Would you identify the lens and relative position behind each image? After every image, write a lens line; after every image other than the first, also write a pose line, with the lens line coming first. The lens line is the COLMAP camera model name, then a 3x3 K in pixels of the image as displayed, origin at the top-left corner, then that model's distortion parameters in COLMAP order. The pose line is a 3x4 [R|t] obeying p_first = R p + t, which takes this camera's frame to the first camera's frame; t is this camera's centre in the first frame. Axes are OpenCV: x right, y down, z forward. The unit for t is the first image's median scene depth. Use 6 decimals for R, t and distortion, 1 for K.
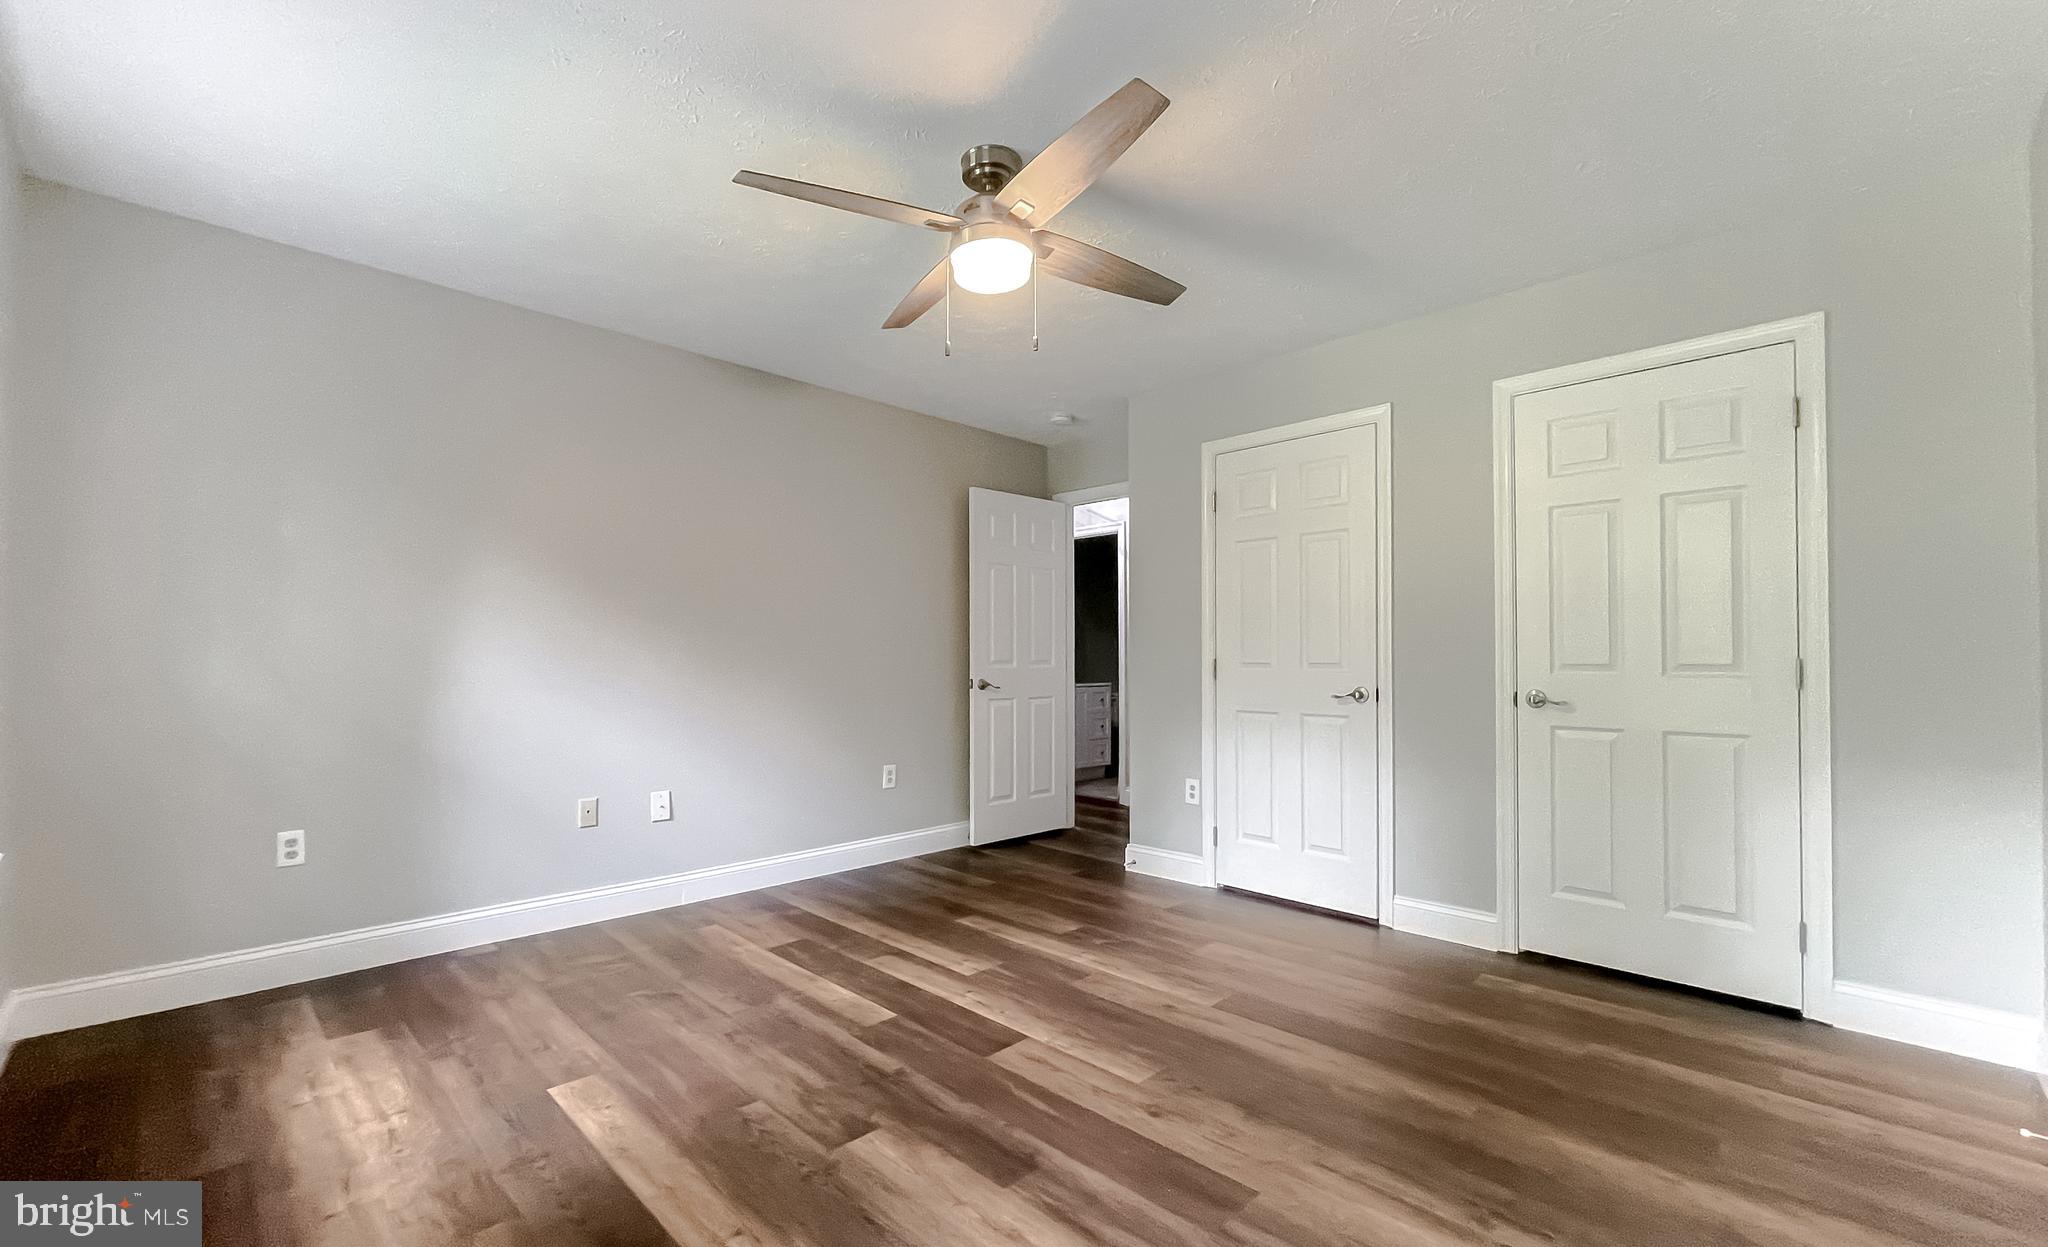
lens RADIAL K [[833.2, 0, 1025.0], [0, 833.2, 647.9], [0, 0, 1]] dist [-0.001424, 0.000120]
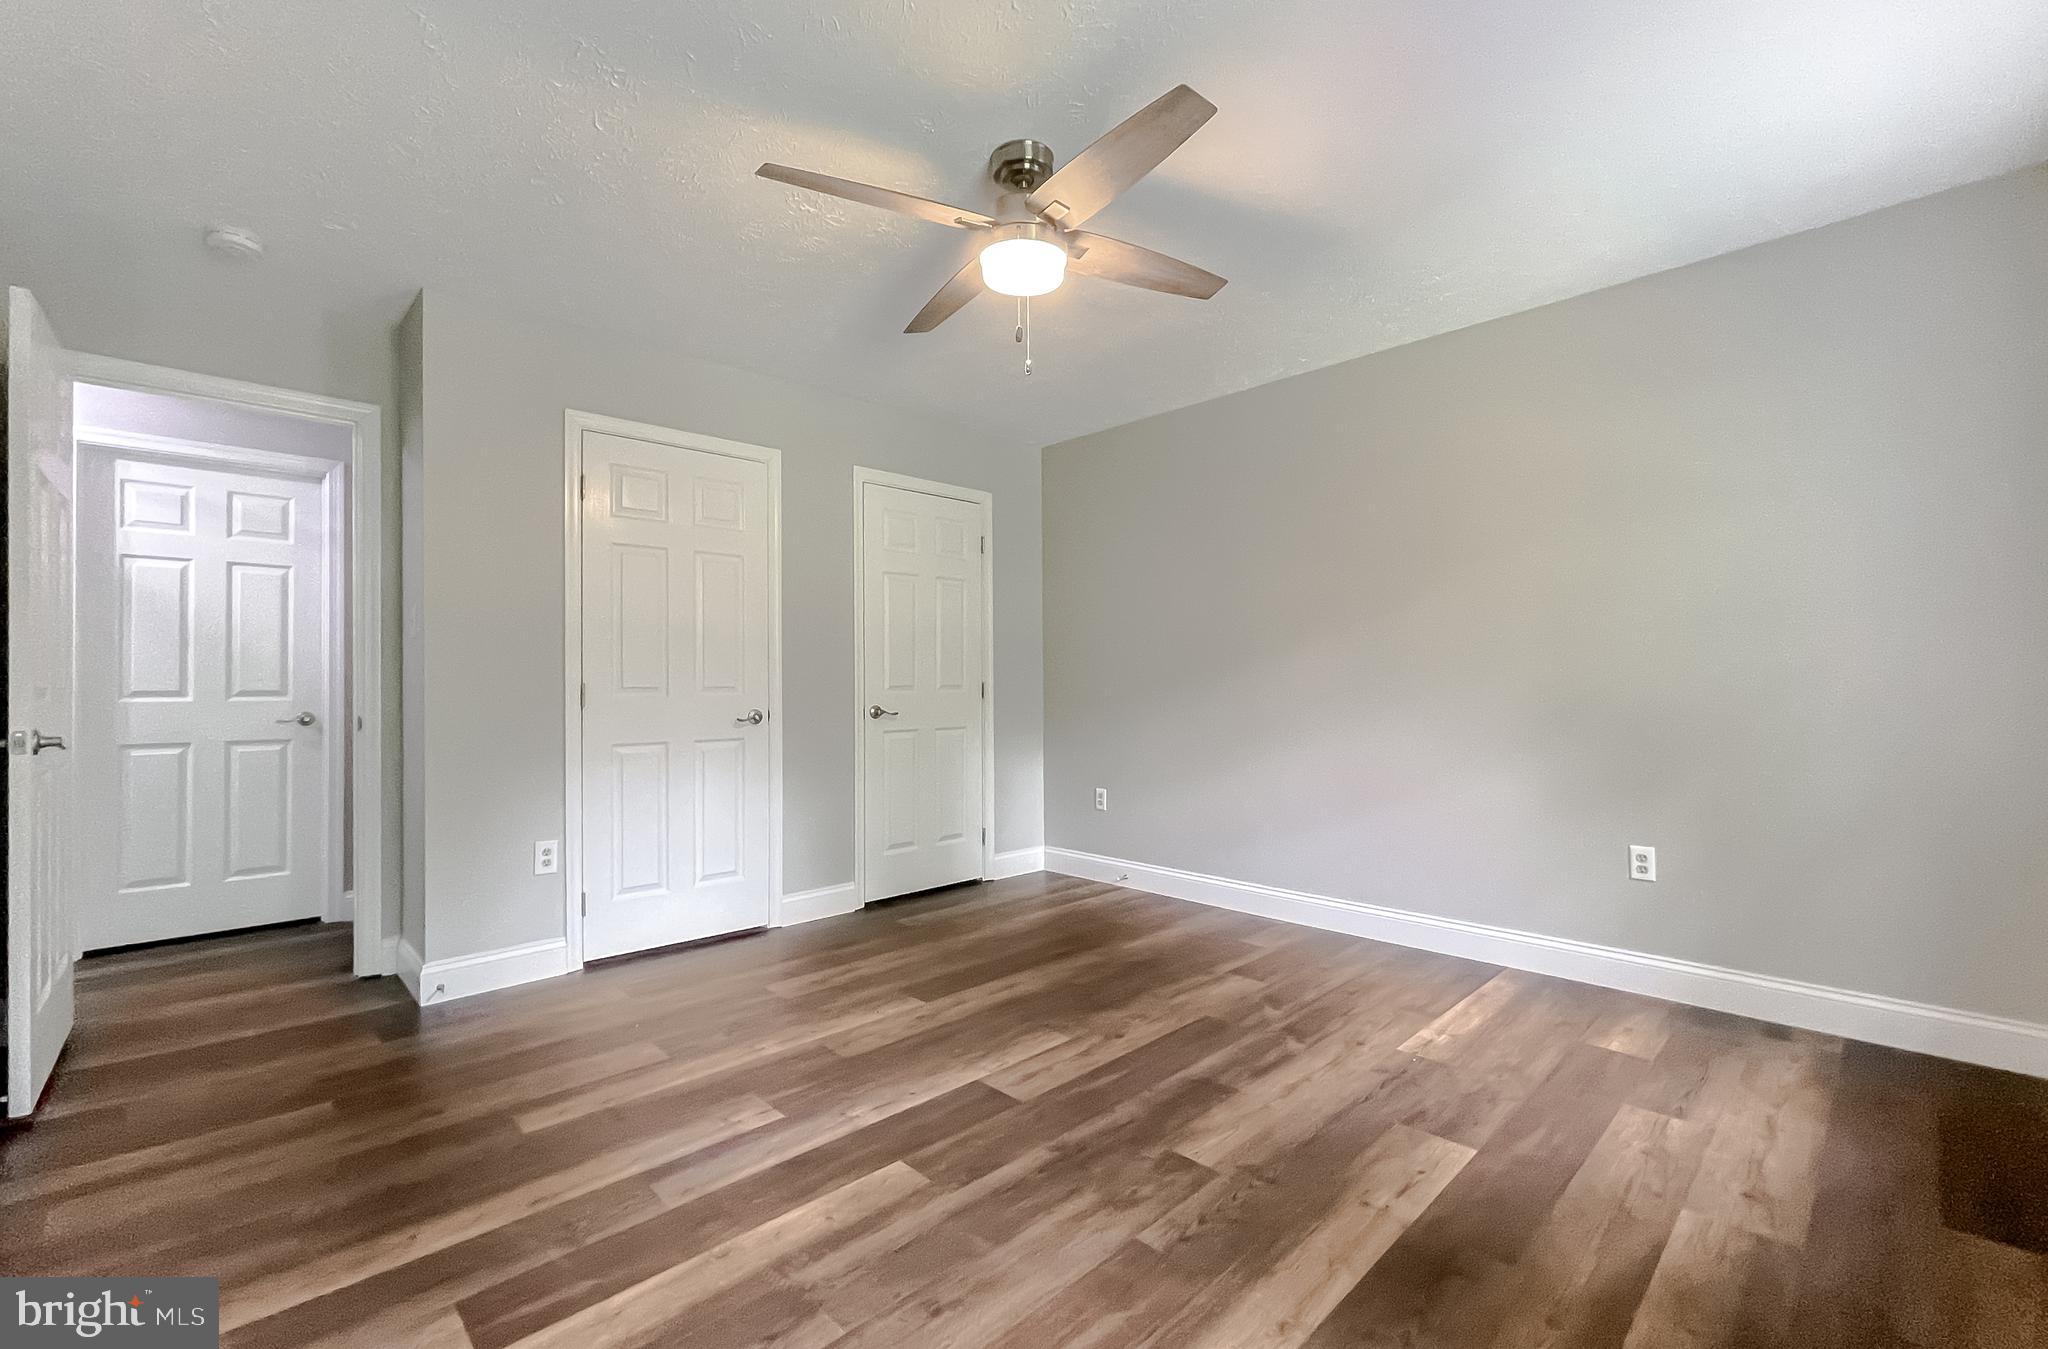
lens RADIAL K [[852.5, 0, 1009.2], [0, 852.5, 671.4], [0, 0, 1]] dist [-0.001862, 0.000136]
pose [[0.043731, 0.013319, 0.998955, -0.930895], [-0.006571, 0.999893, -0.013044, 0.014684], [-0.999022, -0.005994, 0.043814, 0.889600]]
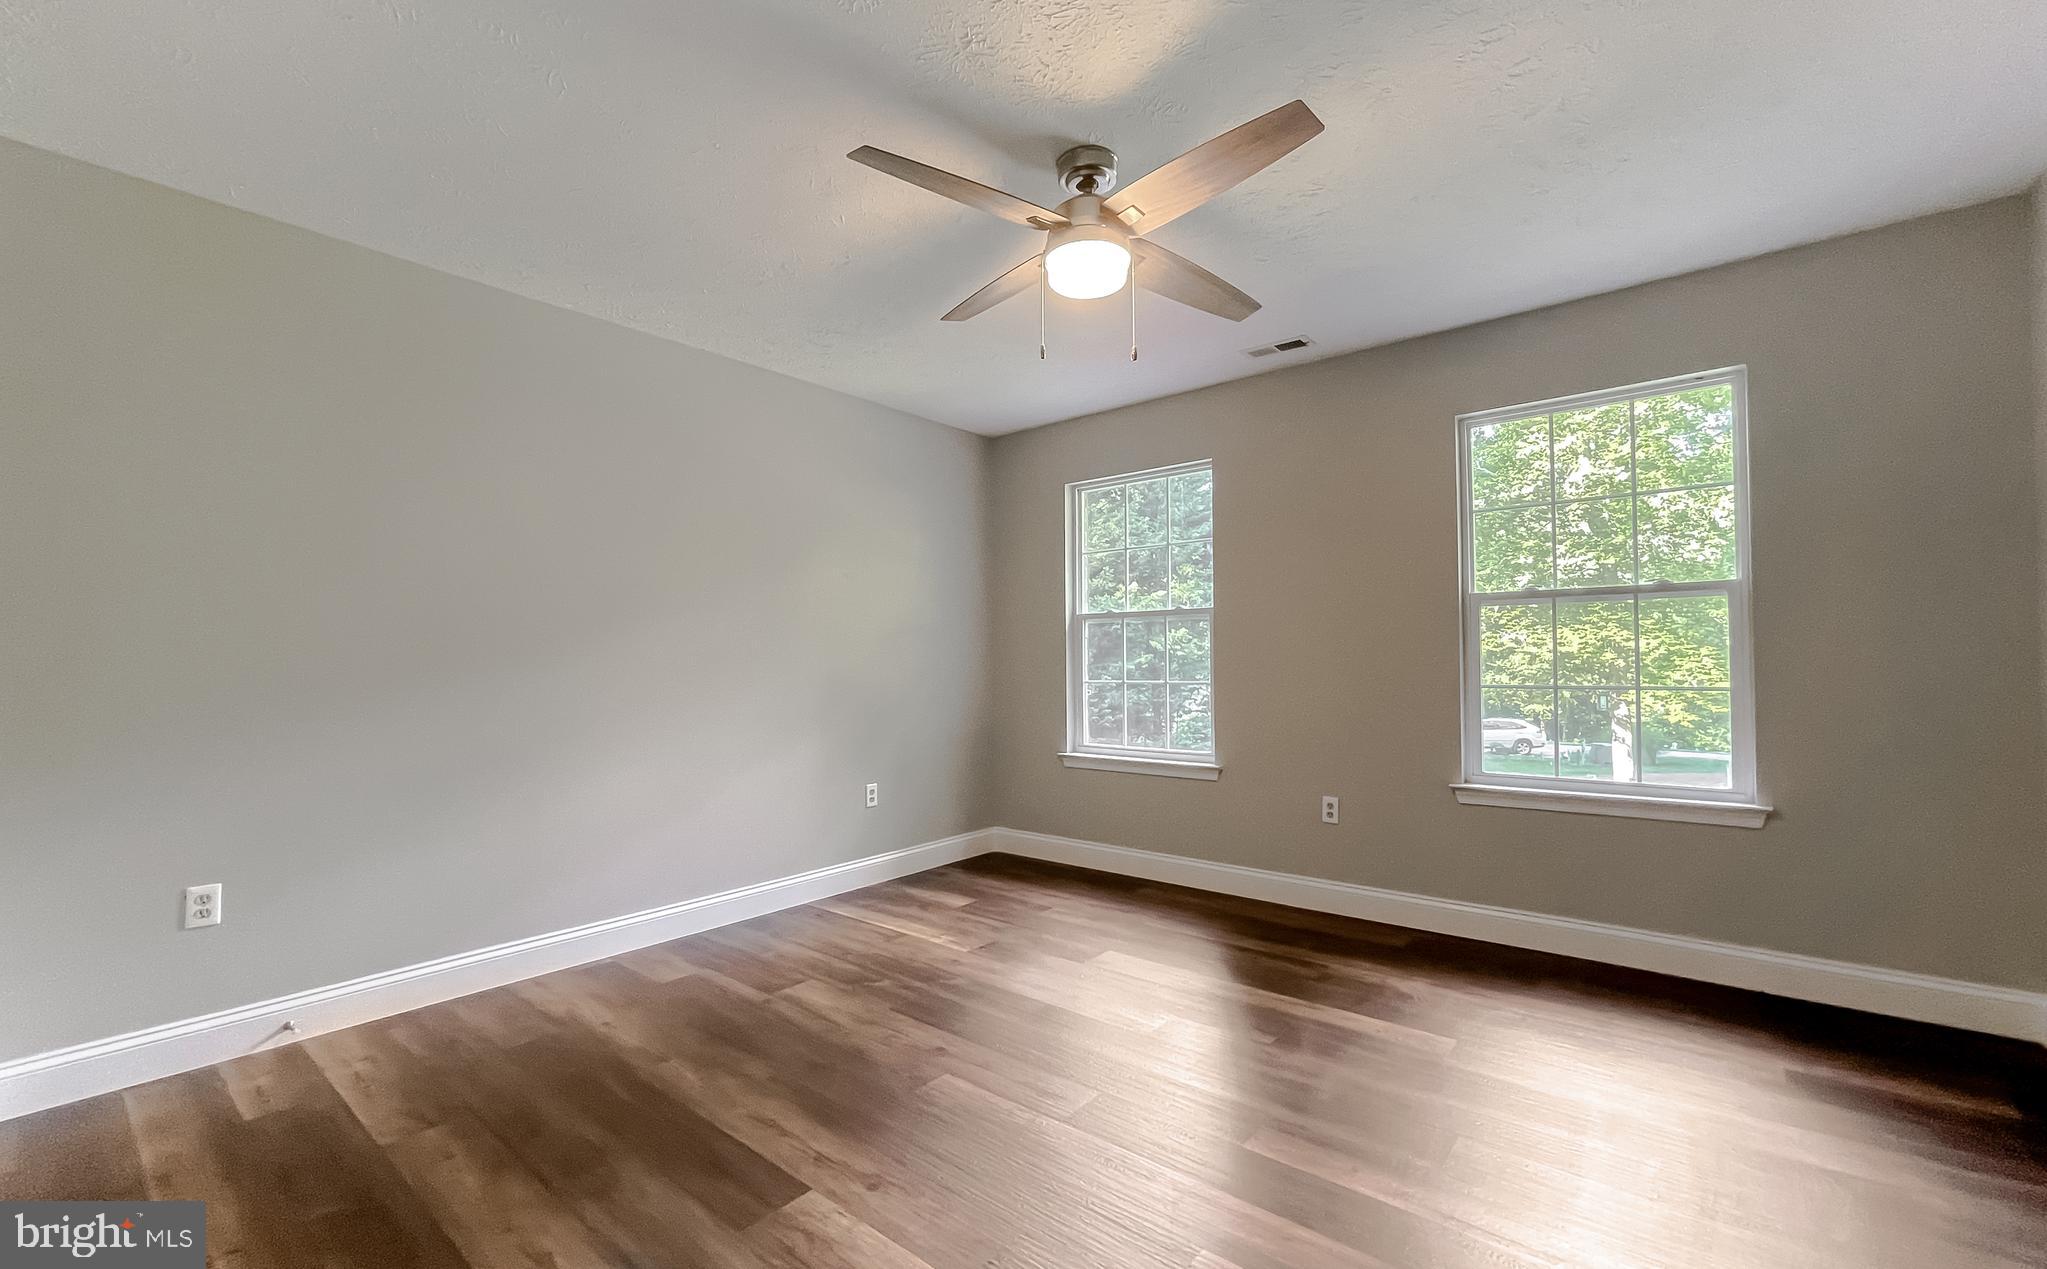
lens RADIAL K [[842.0, 0, 1011.4], [0, 842.0, 646.2], [0, 0, 1]] dist [-0.008497, 0.000138]
pose [[-0.997246, 0.001522, -0.074150, 0.112900], [0.003929, 0.999470, -0.032319, 0.010162], [0.074062, -0.032521, -0.996723, 1.794255]]
